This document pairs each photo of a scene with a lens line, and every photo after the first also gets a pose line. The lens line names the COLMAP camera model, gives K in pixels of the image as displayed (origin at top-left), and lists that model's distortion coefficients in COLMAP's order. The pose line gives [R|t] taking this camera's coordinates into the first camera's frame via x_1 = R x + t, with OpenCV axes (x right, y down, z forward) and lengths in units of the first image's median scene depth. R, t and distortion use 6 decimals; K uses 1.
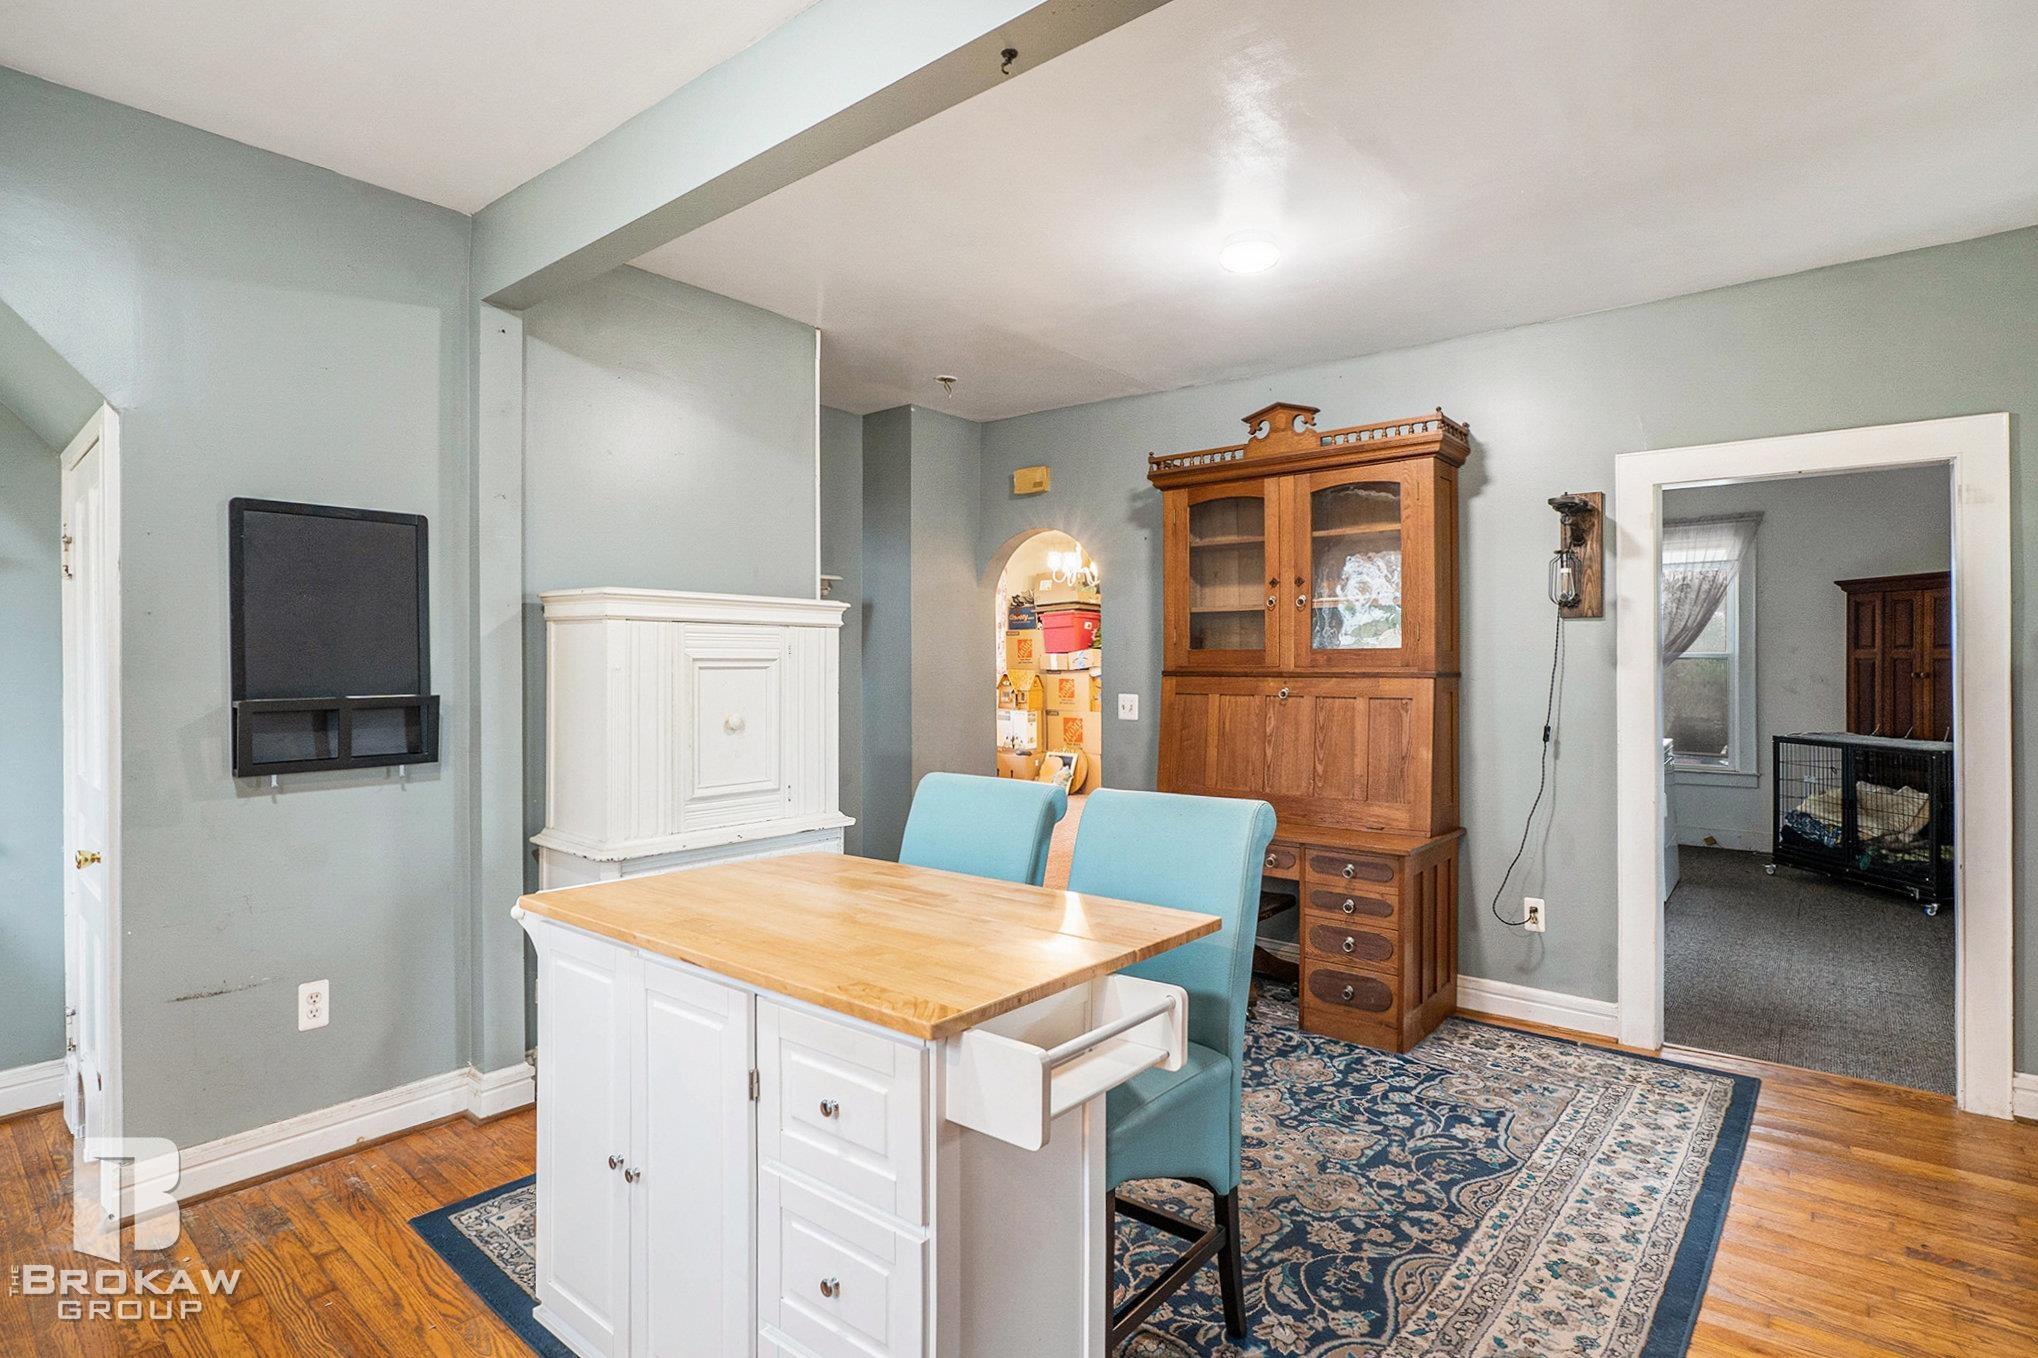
lens RADIAL K [[987.6, 0, 1027.2], [0, 987.6, 673.6], [0, 0, 1]] dist [-0.000637, -0.000254]
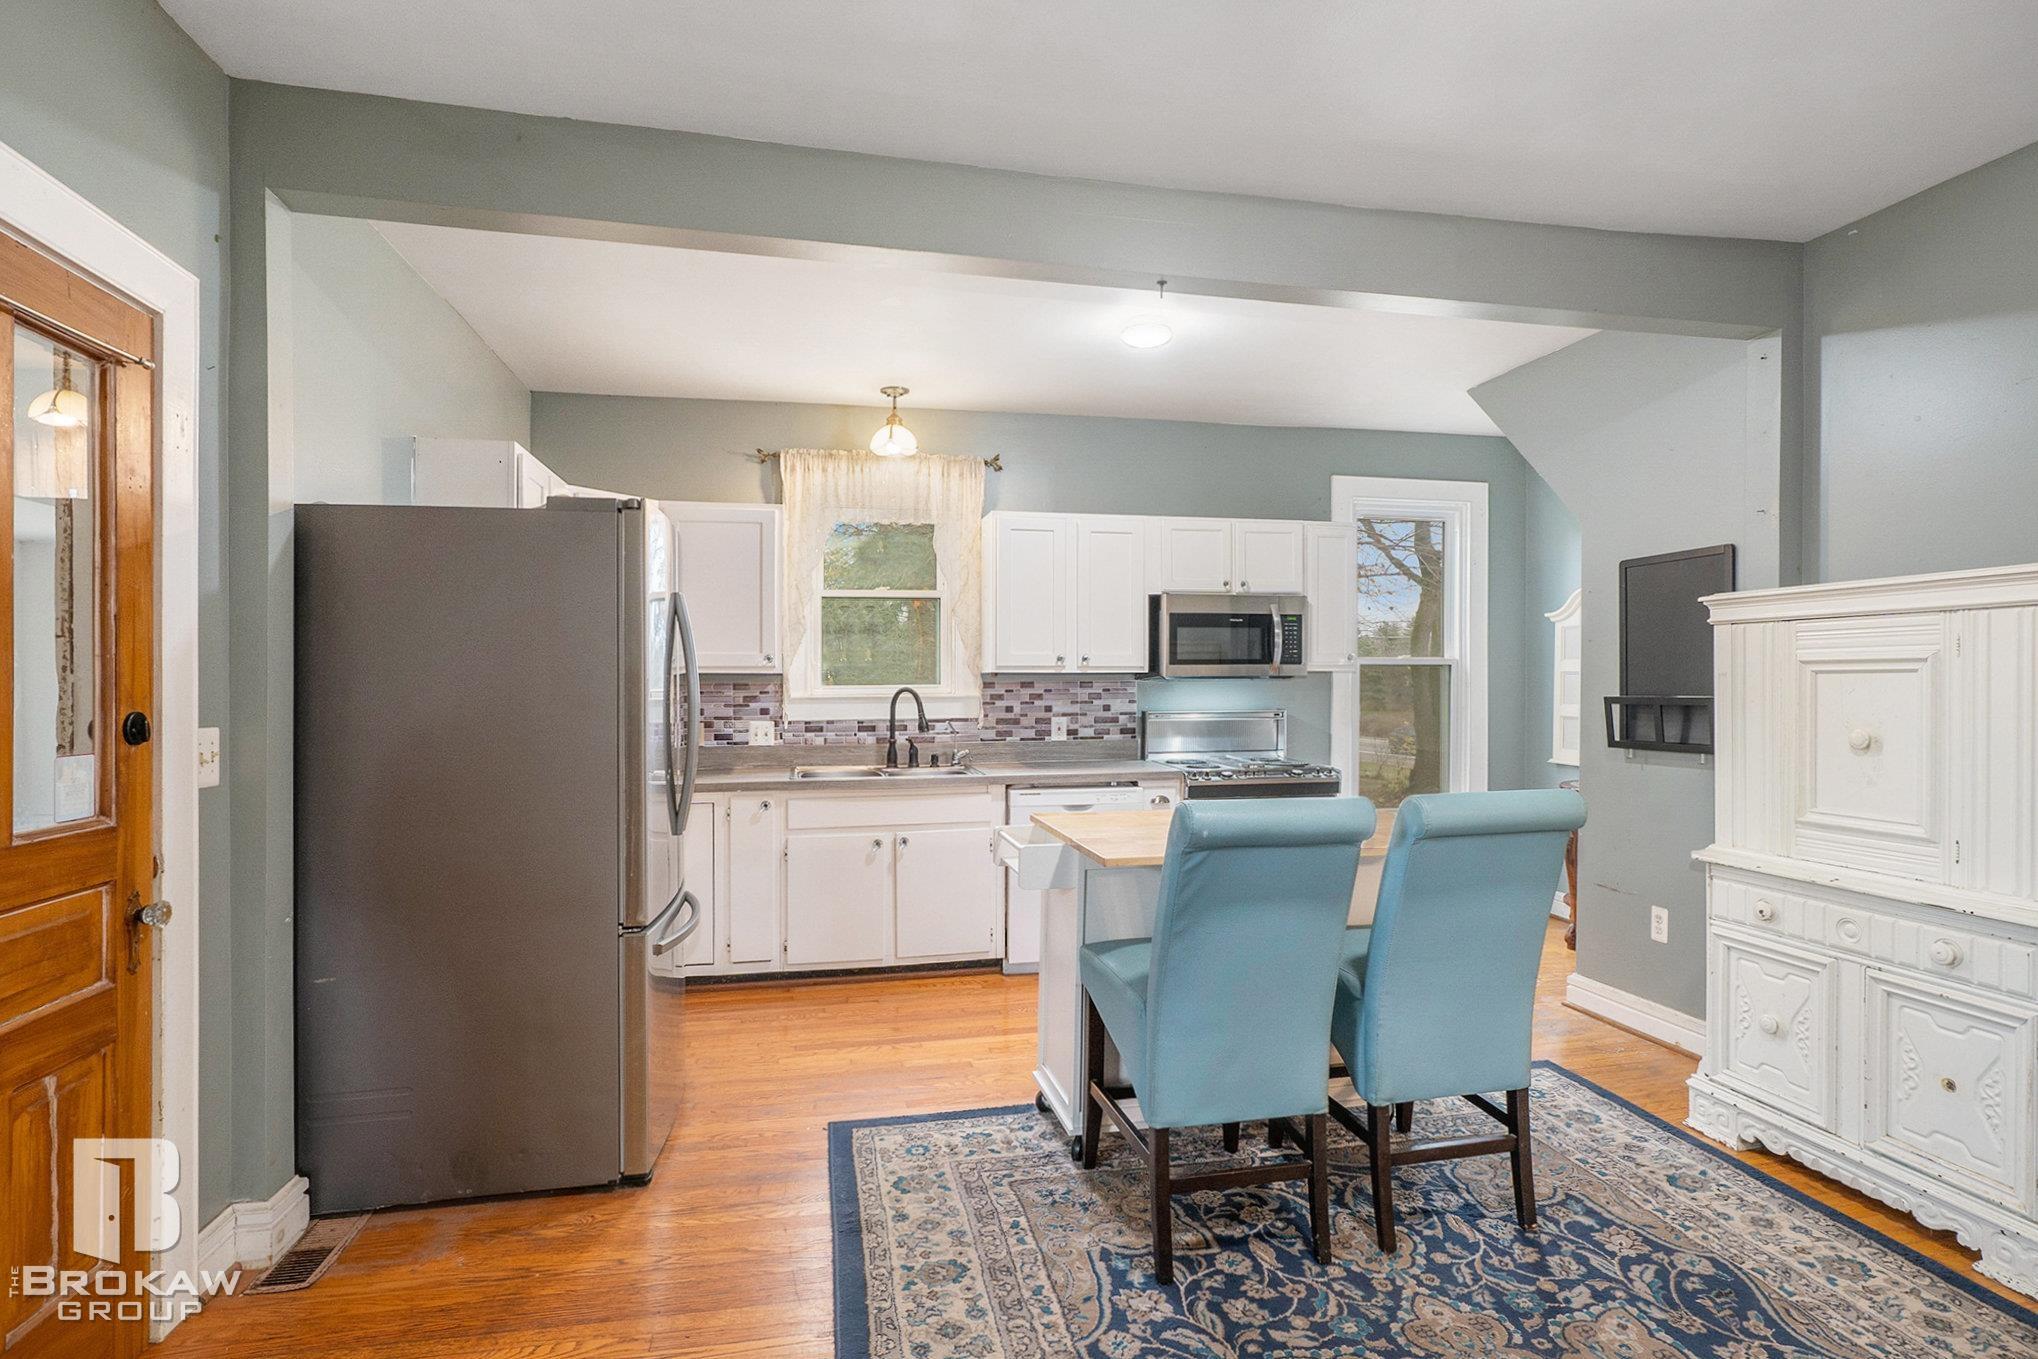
lens RADIAL K [[987.6, 0, 1022.7], [0, 987.6, 679.6], [0, 0, 1]] dist [-0.000637, -0.000254]
pose [[-0.618844, -0.008158, -0.785472, 1.284183], [-0.012730, 0.999919, -0.000356, 0.017049], [0.785411, 0.009779, -0.618898, 1.671667]]
